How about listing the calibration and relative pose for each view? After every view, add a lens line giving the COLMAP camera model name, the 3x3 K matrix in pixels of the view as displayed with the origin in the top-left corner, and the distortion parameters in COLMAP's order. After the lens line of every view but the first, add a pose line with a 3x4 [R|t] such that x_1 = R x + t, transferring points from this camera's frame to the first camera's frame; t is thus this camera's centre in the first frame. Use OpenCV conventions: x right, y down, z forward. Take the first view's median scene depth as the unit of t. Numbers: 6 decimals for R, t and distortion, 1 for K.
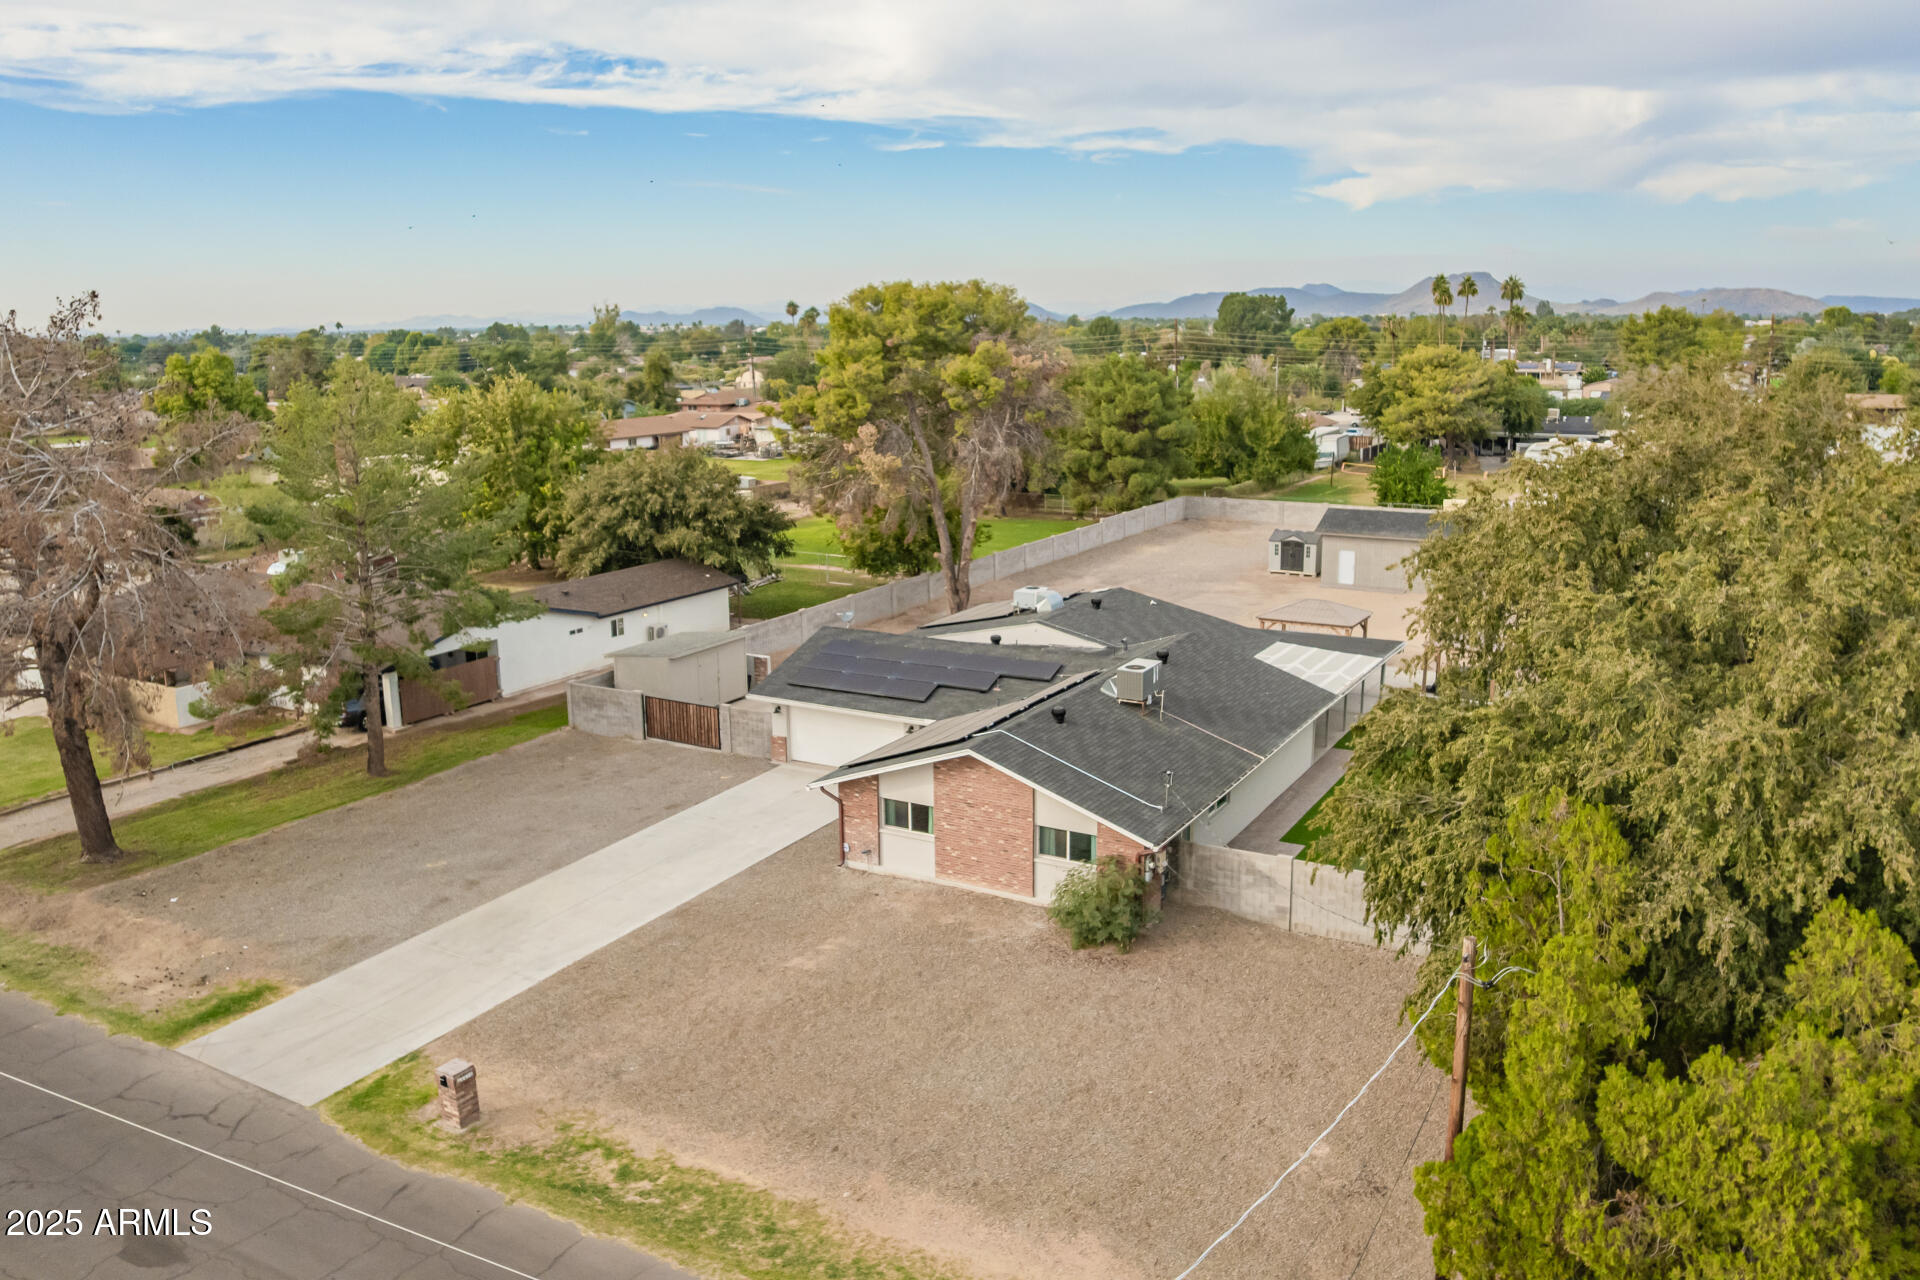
lens RADIAL K [[1454.0, 0, 958.6], [0, 1454.0, 642.0], [0, 0, 1]] dist [-0.069733, 0.049022]
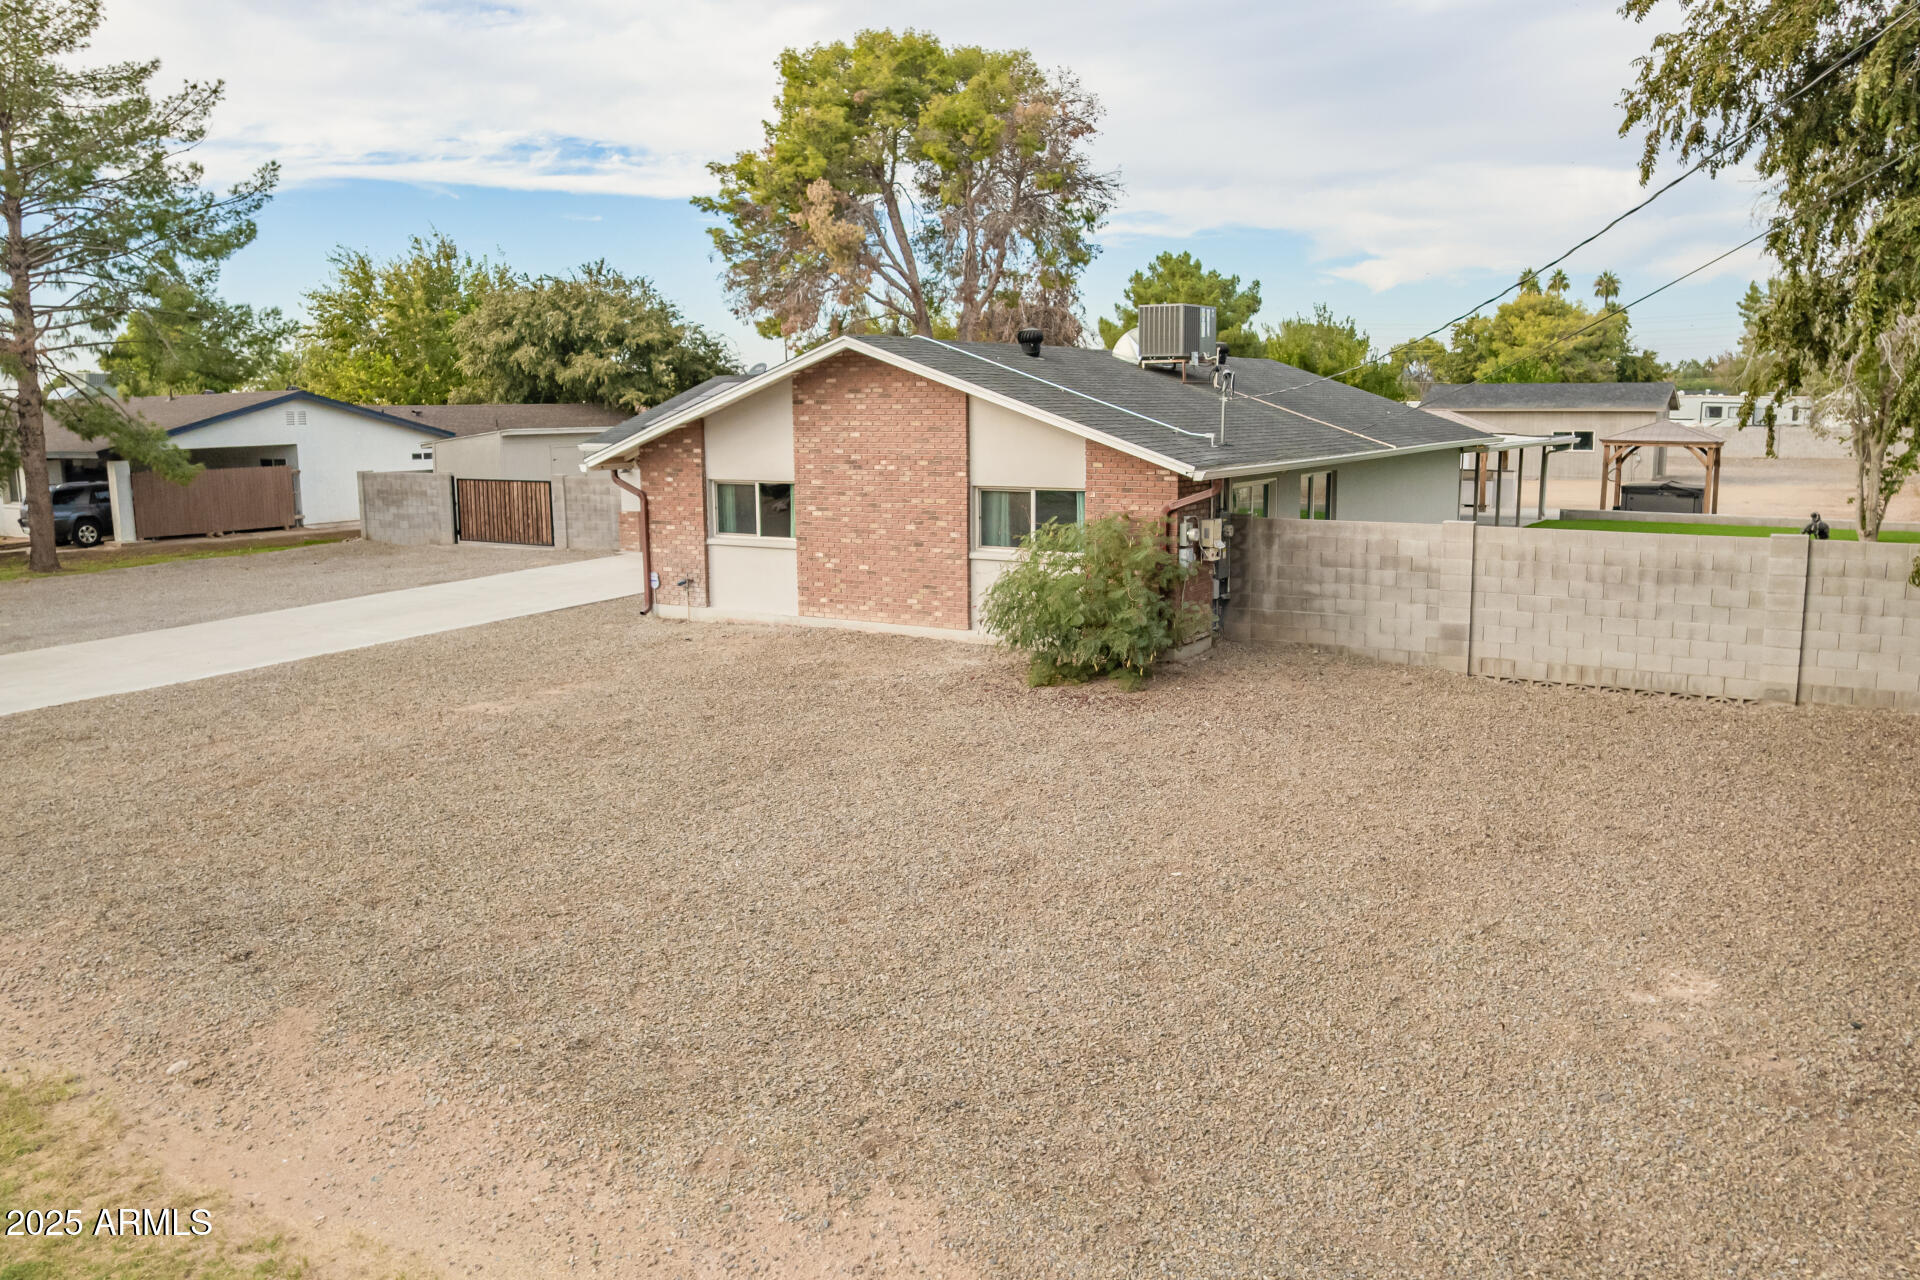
lens RADIAL K [[1454.0, 0, 960.4], [0, 1454.0, 640.9], [0, 0, 1]] dist [-0.069733, 0.049022]
pose [[0.999089, 0.007782, -0.041970, 0.053034], [-0.010053, 0.998481, -0.054168, 0.156820], [0.041485, 0.054541, 0.997649, 0.355428]]
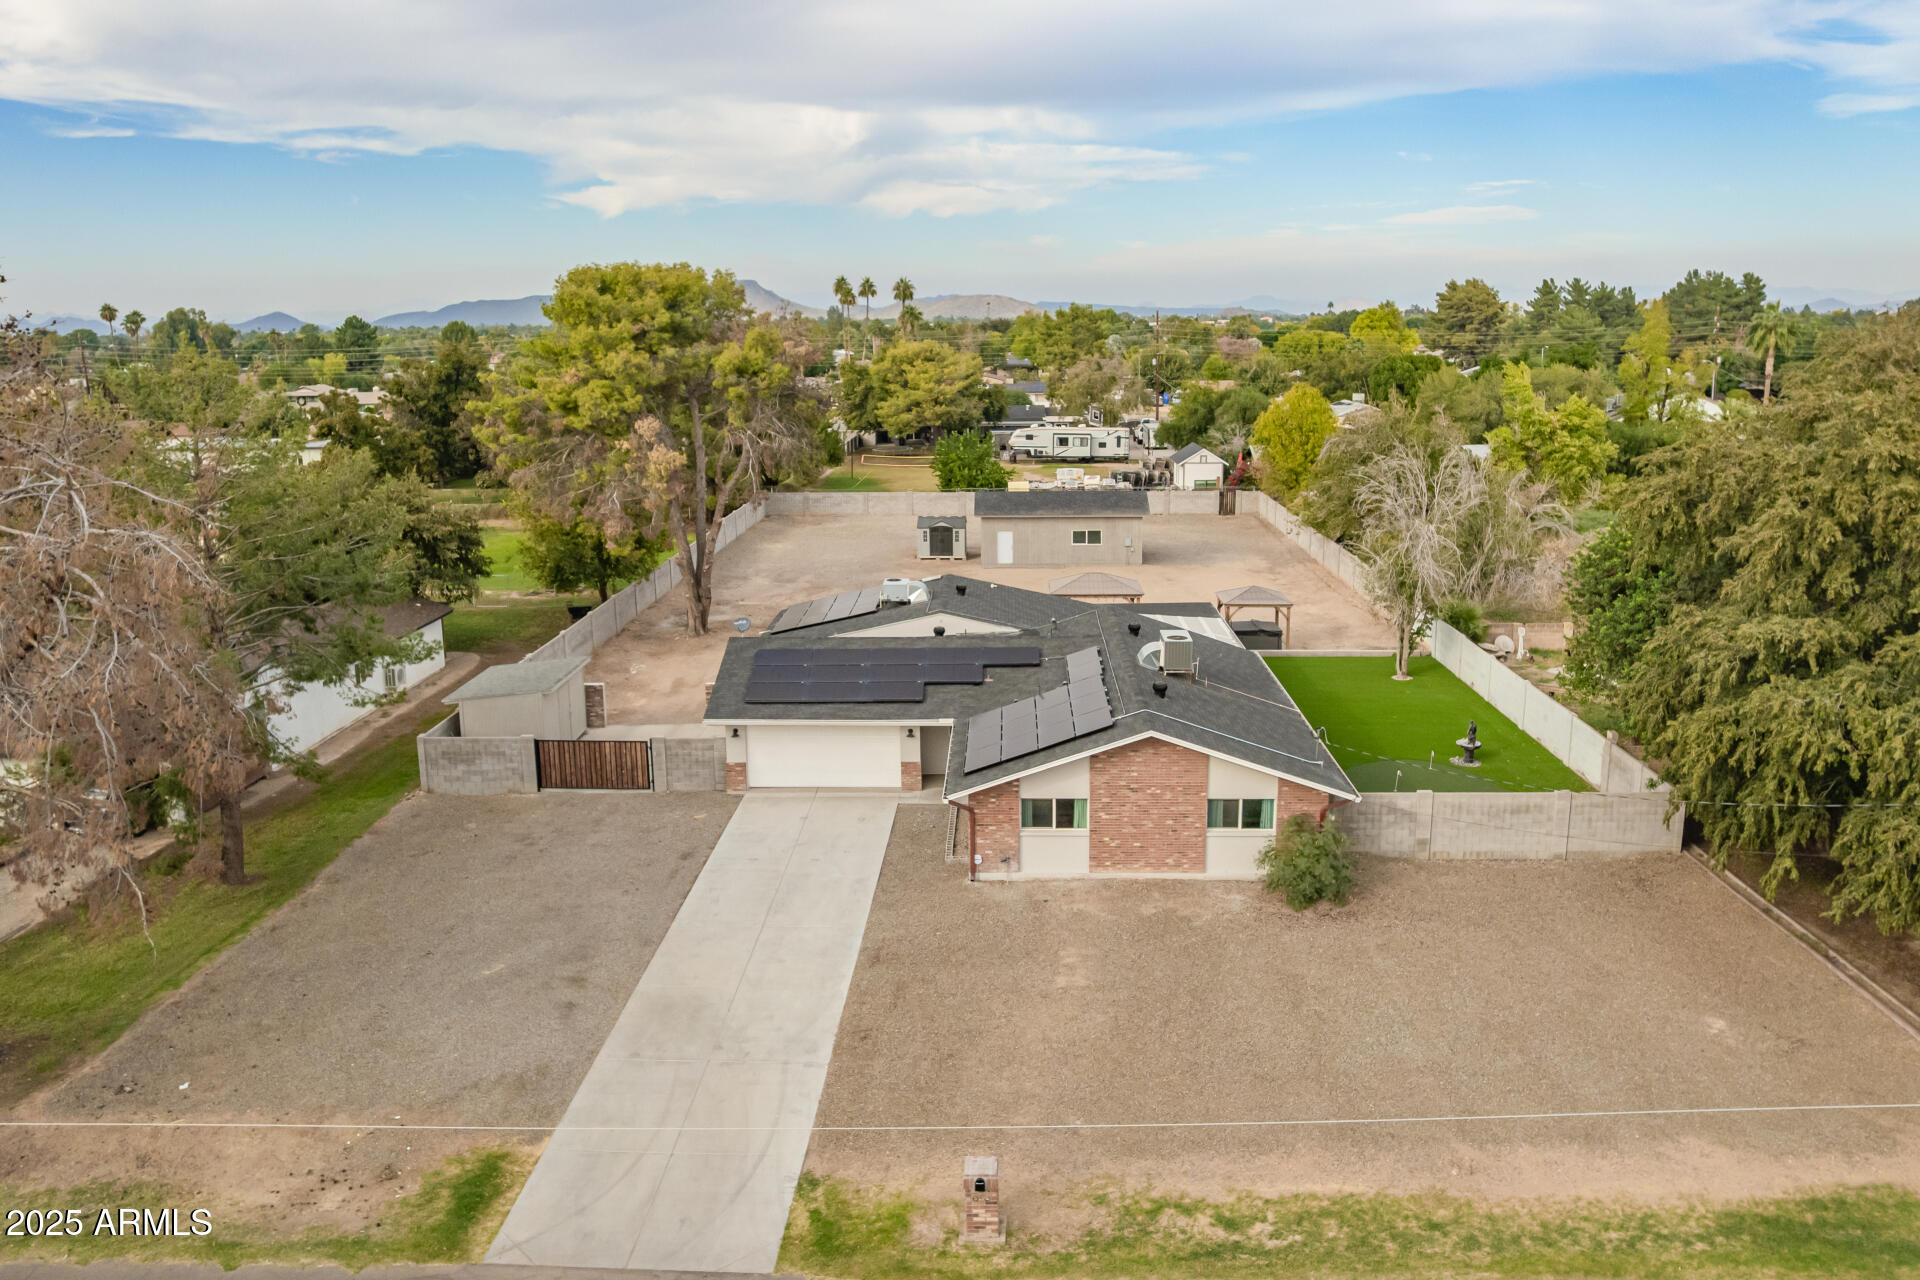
lens RADIAL K [[1454.0, 0, 958.6], [0, 1454.0, 647.2], [0, 0, 1]] dist [-0.069733, 0.049022]
pose [[0.886128, -0.099122, 0.452716, -0.396729], [0.099932, 0.994747, 0.022196, -0.011440], [-0.452538, 0.025572, 0.891378, 0.144794]]
